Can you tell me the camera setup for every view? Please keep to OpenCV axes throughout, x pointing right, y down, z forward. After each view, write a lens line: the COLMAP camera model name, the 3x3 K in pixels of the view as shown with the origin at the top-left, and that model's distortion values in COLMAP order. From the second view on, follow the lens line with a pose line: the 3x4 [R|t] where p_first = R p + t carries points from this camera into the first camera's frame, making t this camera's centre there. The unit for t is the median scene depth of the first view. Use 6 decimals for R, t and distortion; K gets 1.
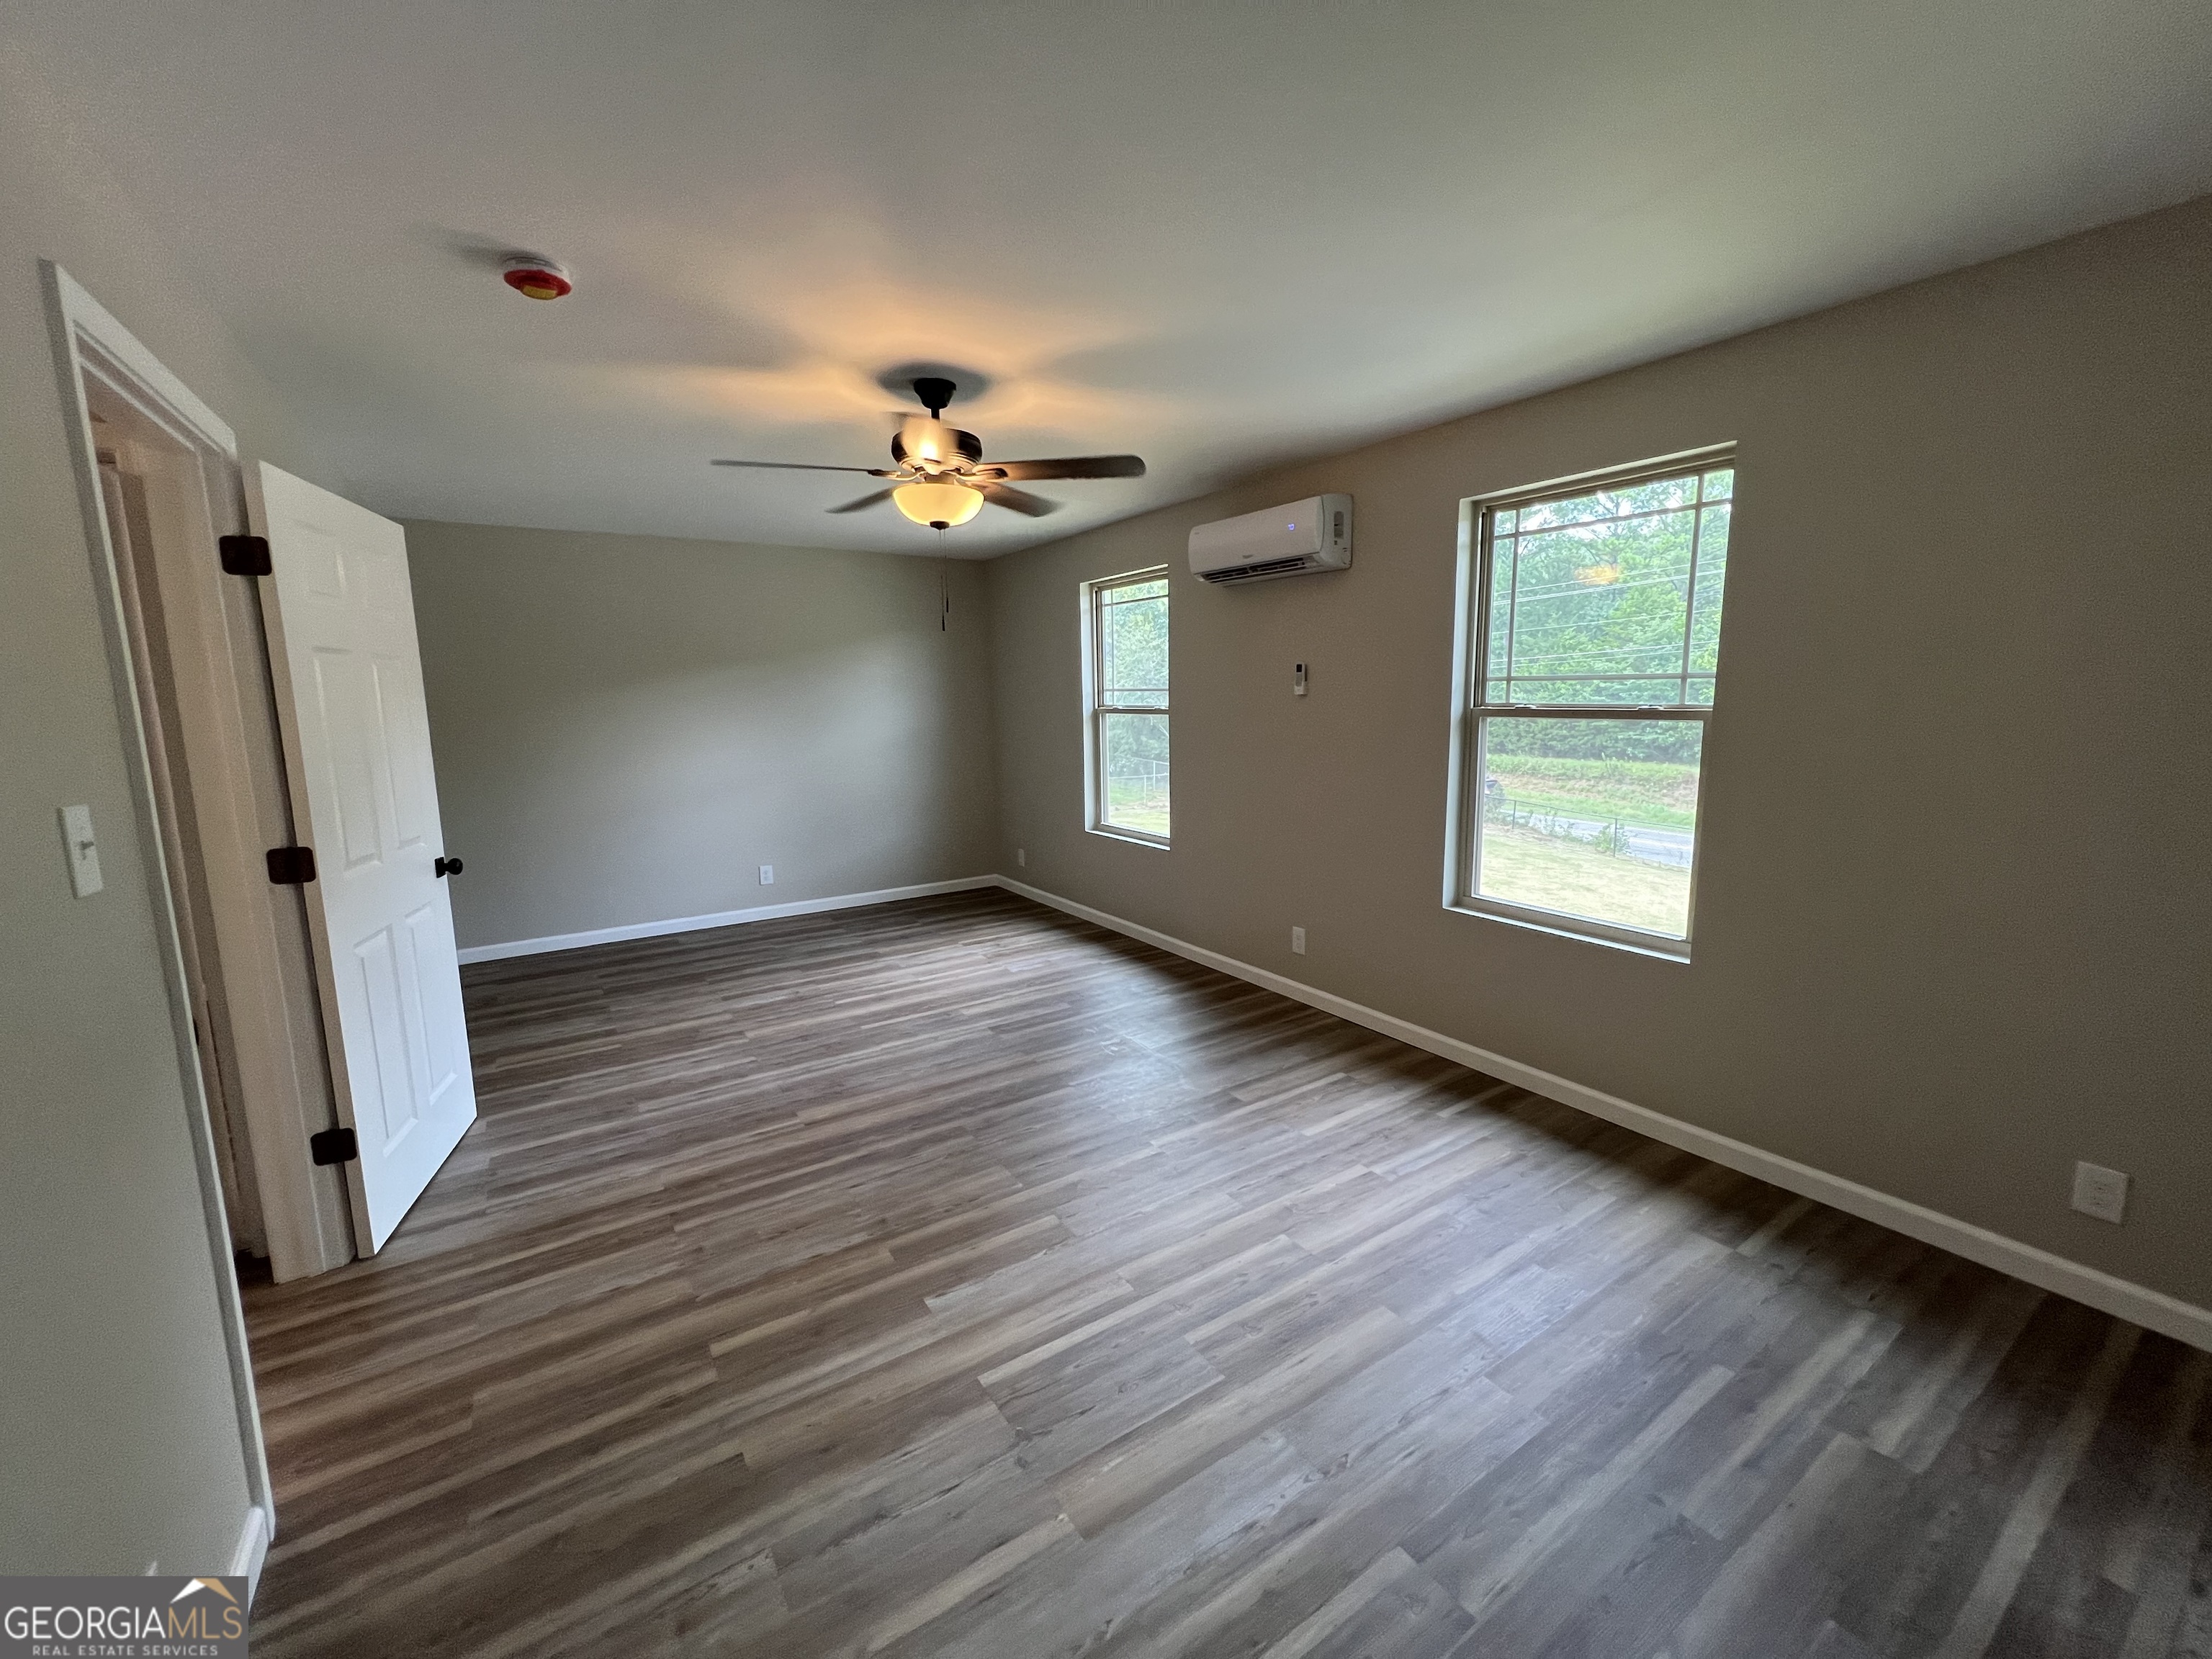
lens RADIAL K [[886.0, 0, 1097.9], [0, 886.0, 823.4], [0, 0, 1]] dist [-0.002748, 0.000271]
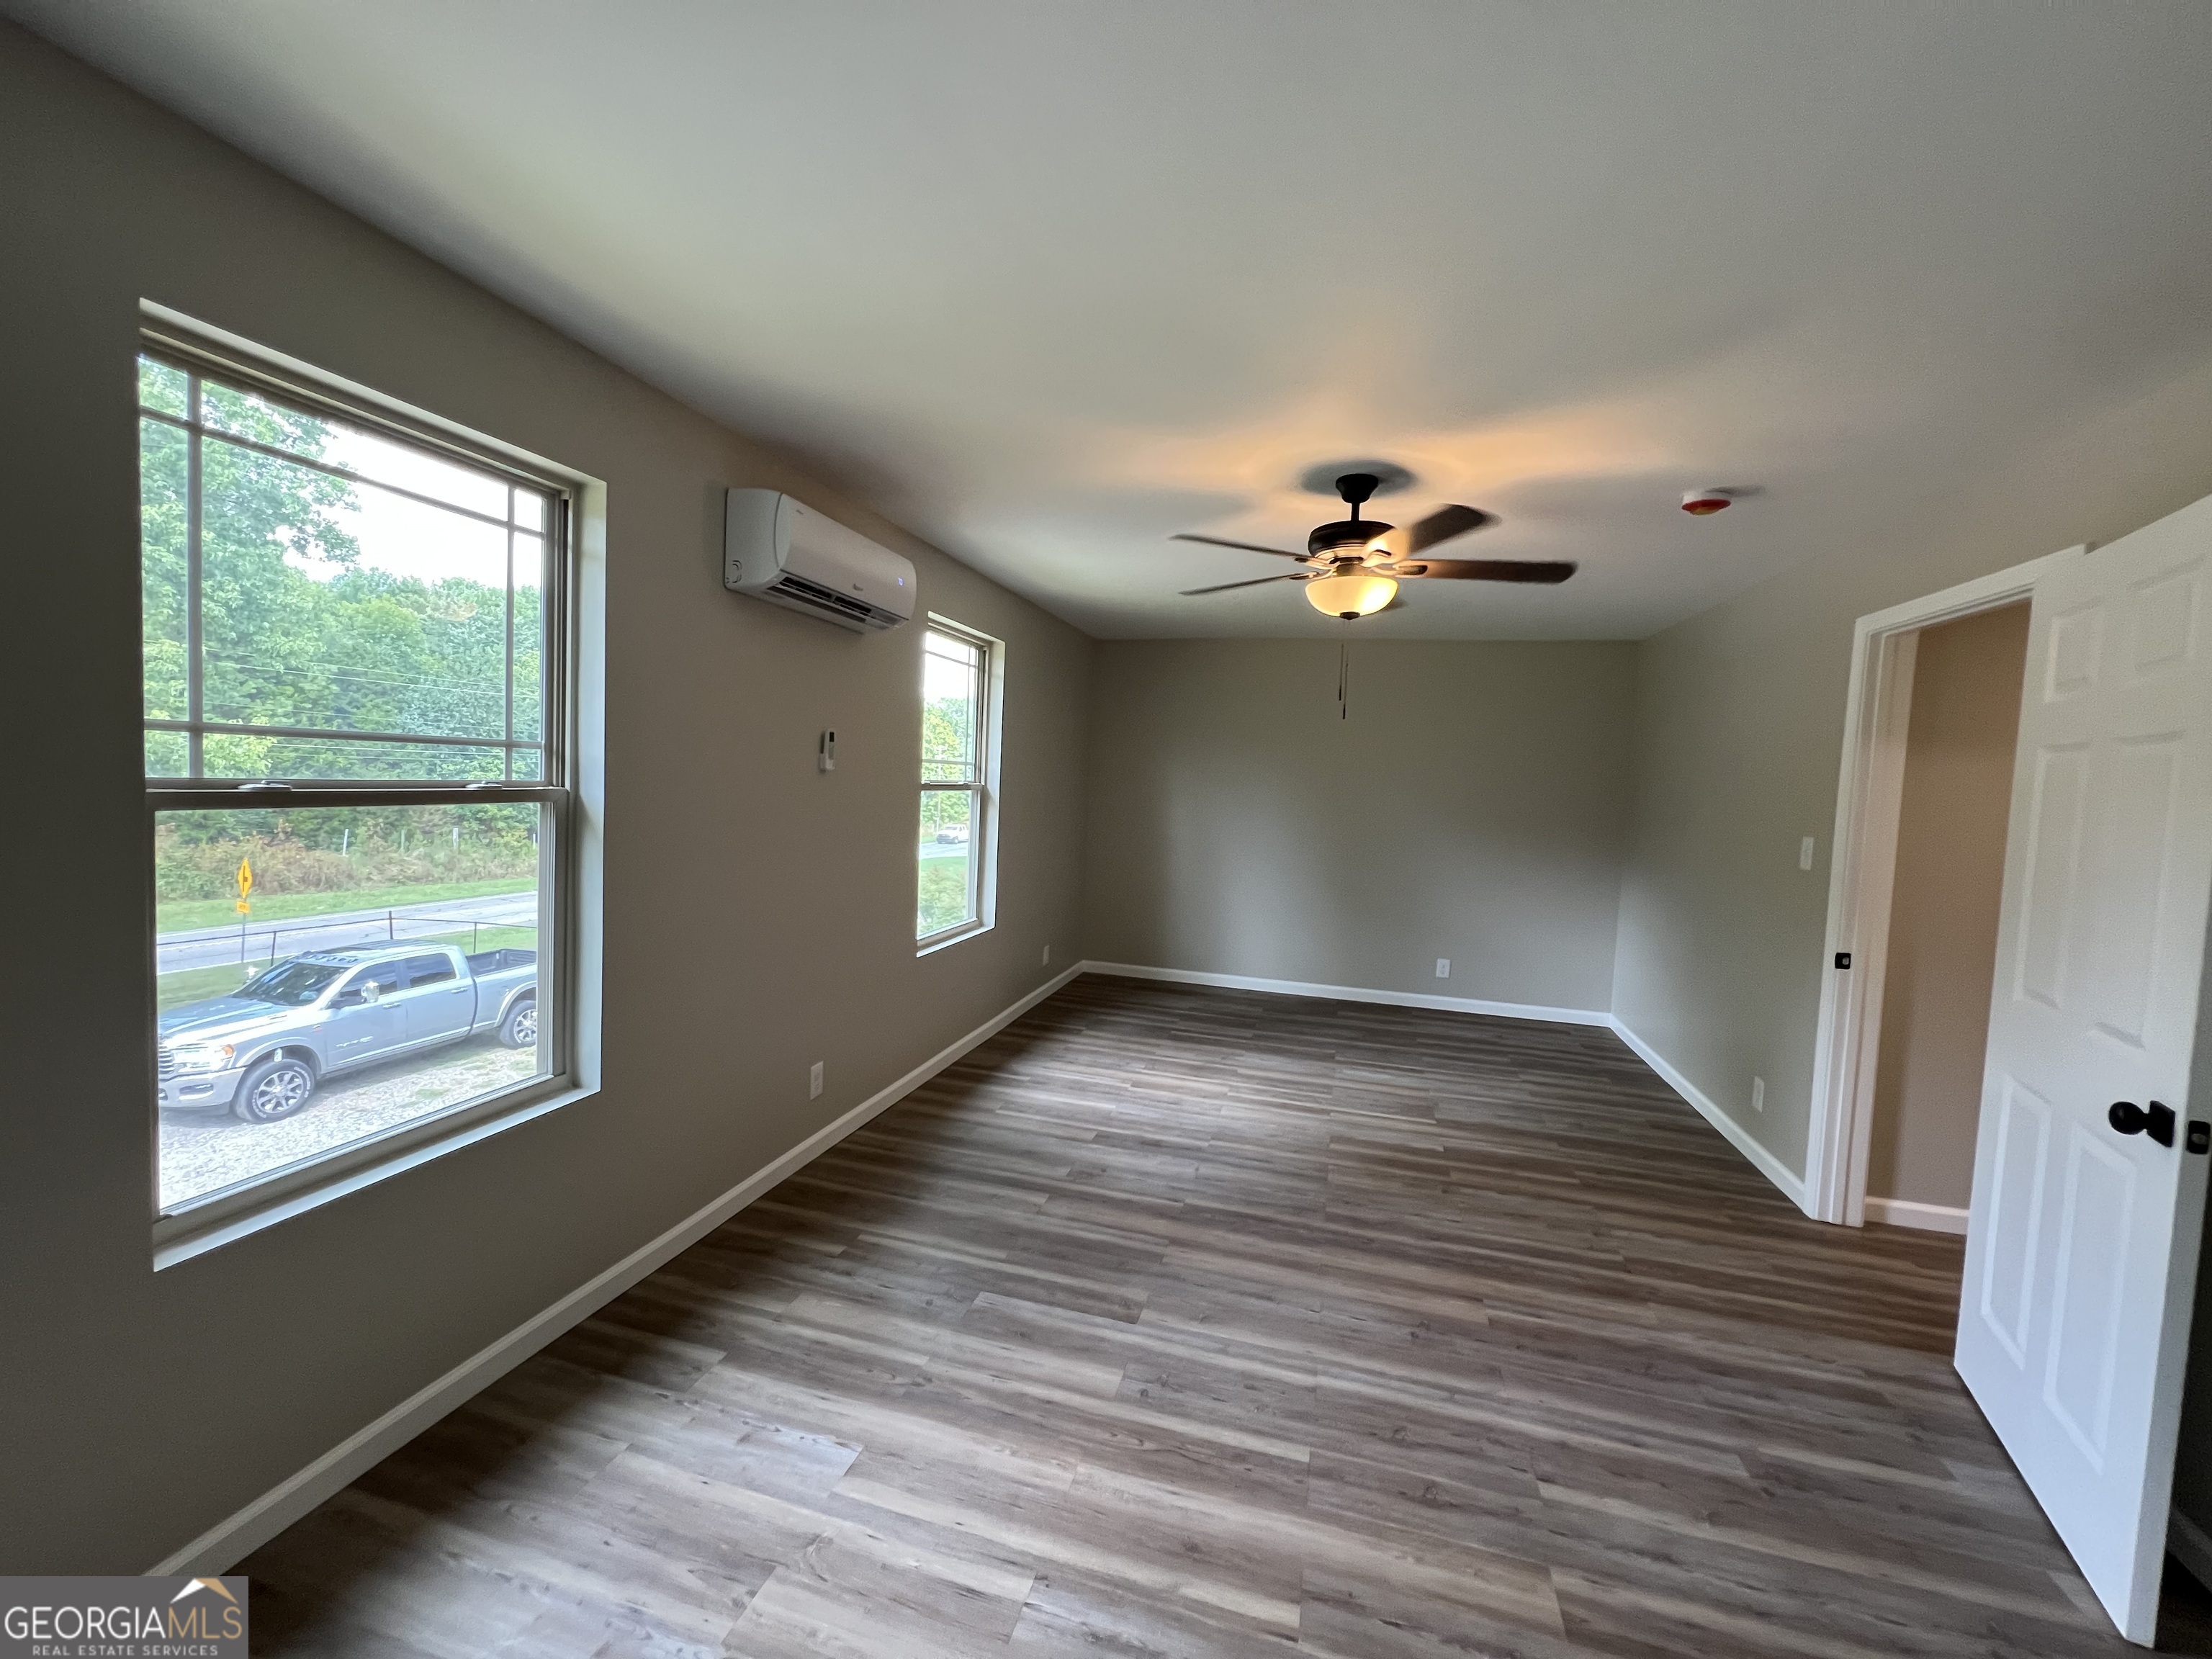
lens RADIAL K [[868.6, 0, 1099.7], [0, 868.6, 821.2], [0, 0, 1]] dist [-0.002083, -0.000215]
pose [[-0.654180, -0.051357, 0.754593, -0.683490], [0.078964, 0.987602, 0.135672, -0.240525], [-0.752205, 0.148339, -0.642015, 1.717634]]
